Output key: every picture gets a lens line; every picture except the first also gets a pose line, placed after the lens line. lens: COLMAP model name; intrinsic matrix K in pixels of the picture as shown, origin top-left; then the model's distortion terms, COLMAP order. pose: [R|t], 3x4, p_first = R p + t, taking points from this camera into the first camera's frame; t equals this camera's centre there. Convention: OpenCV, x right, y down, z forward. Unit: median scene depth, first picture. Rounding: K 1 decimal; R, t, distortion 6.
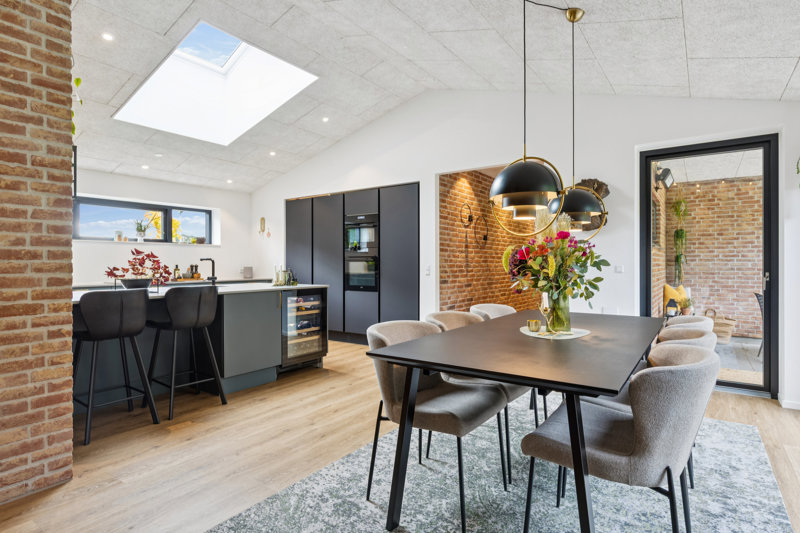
lens RADIAL K [[425.1, 0, 401.7], [0, 425.1, 260.9], [0, 0, 1]] dist [0.000043, -0.001235]
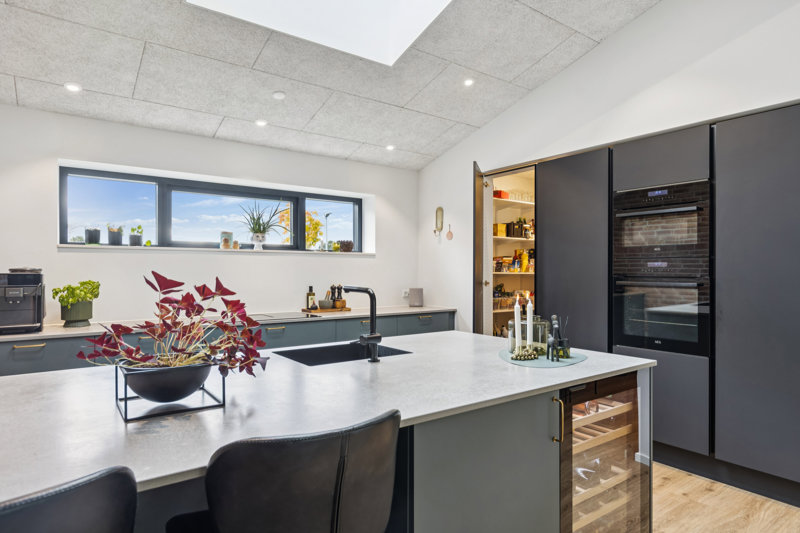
lens RADIAL K [[462.4, 0, 399.5], [0, 462.4, 268.9], [0, 0, 1]] dist [-0.001380, 0.000030]
pose [[0.946597, 0.003284, -0.322403, -0.194372], [-0.002558, 0.999993, 0.002675, -0.018490], [0.322409, -0.001707, 0.946599, 0.413501]]
